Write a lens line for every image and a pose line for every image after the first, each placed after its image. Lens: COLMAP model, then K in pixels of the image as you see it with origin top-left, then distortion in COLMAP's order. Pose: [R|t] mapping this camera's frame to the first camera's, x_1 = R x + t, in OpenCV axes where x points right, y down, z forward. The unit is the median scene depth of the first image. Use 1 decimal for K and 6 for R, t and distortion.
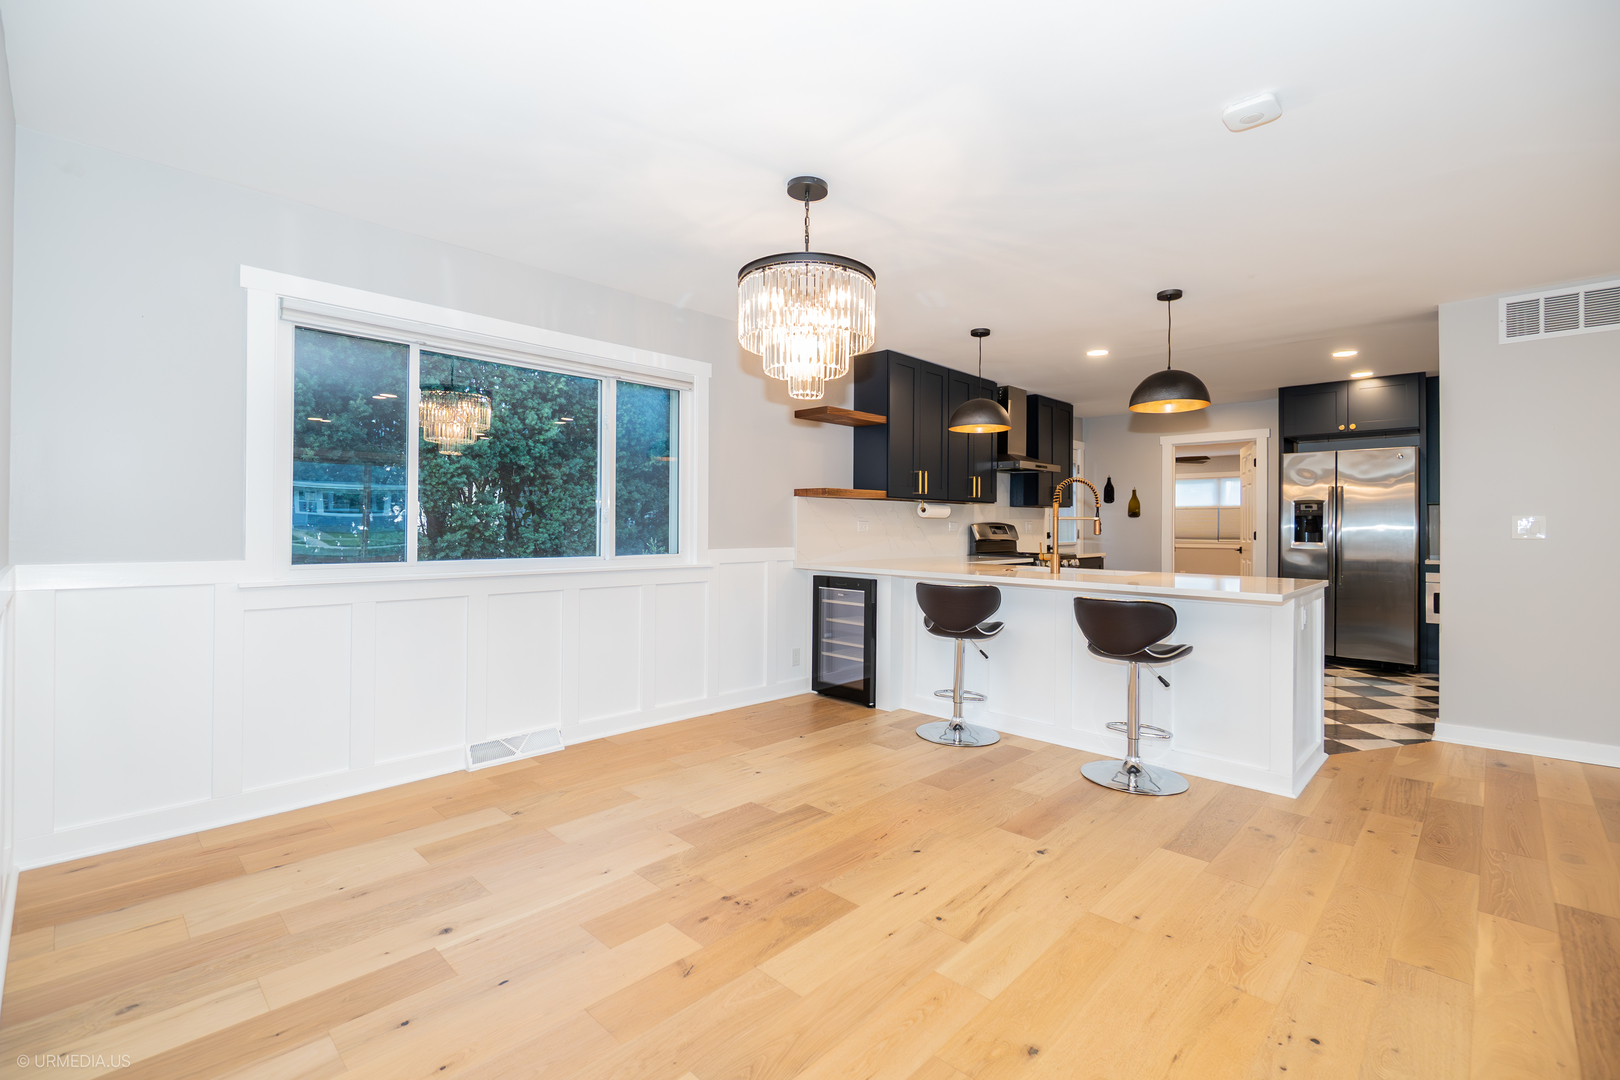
lens RADIAL K [[704.9, 0, 810.3], [0, 704.9, 537.4], [0, 0, 1]] dist [-0.002020, 0.000010]
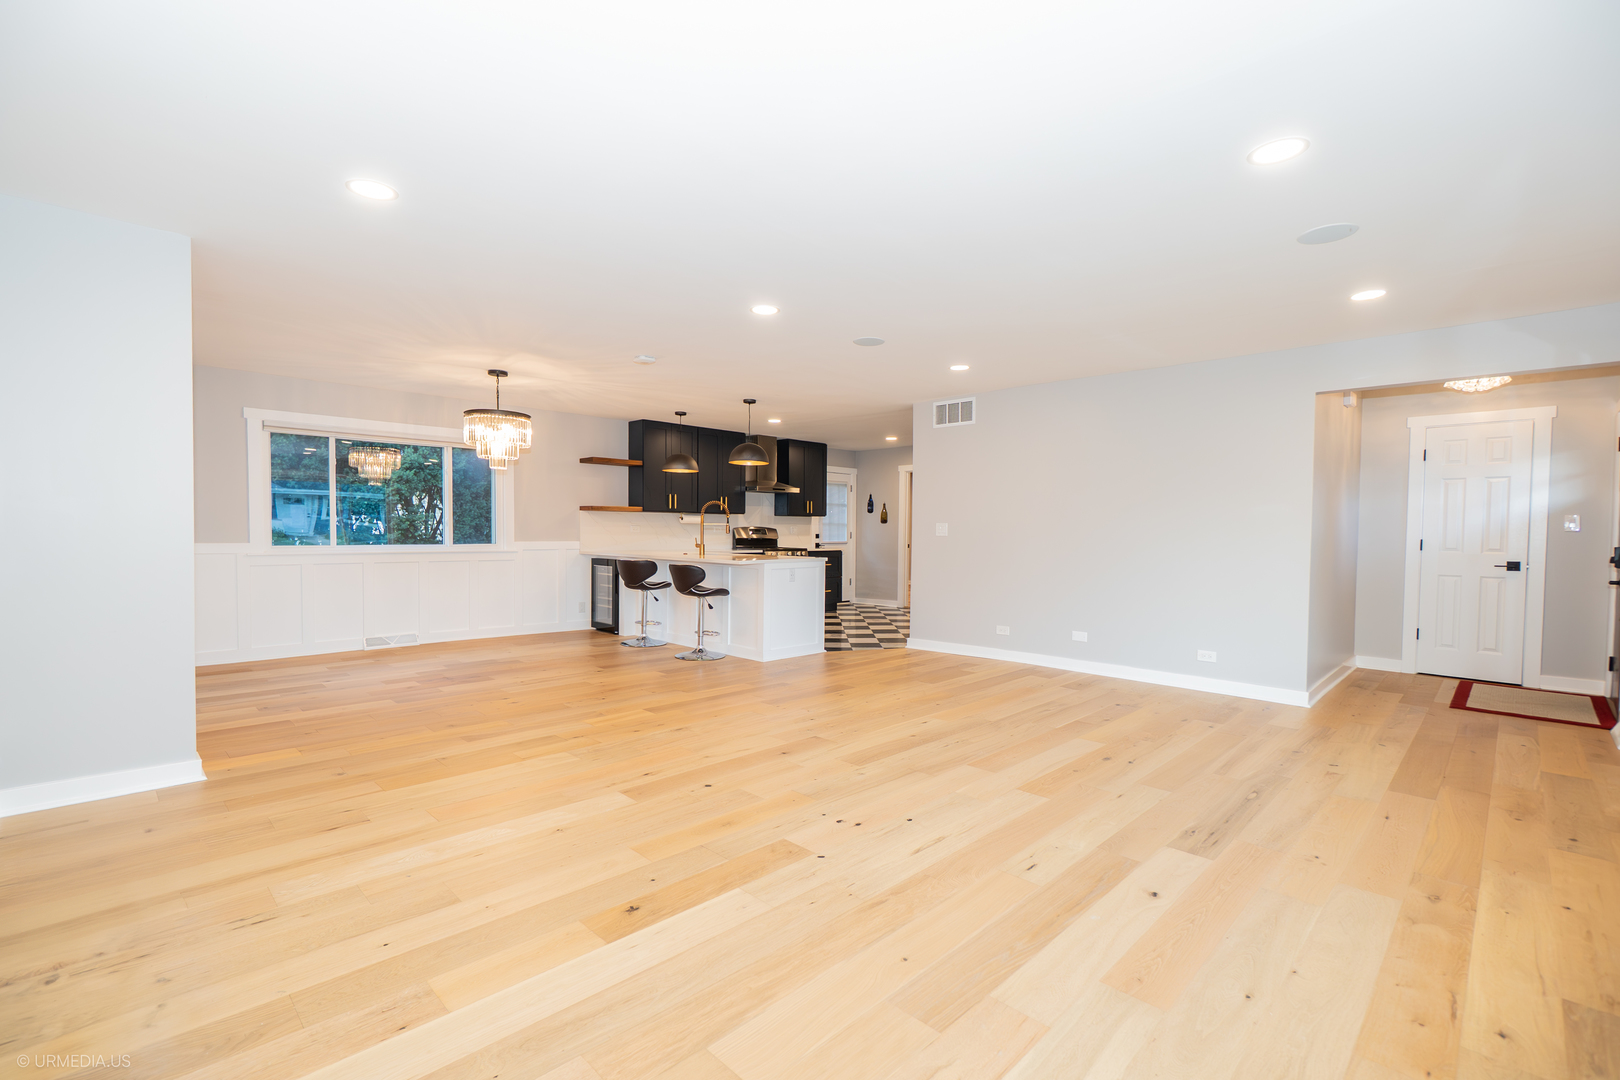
lens RADIAL K [[704.9, 0, 815.7], [0, 704.9, 568.9], [0, 0, 1]] dist [-0.002020, 0.000010]
pose [[0.999926, 0.002362, -0.011914, 0.550747], [-0.001912, 0.999290, 0.037638, 0.015253], [0.011995, -0.037612, 0.999220, -0.655075]]
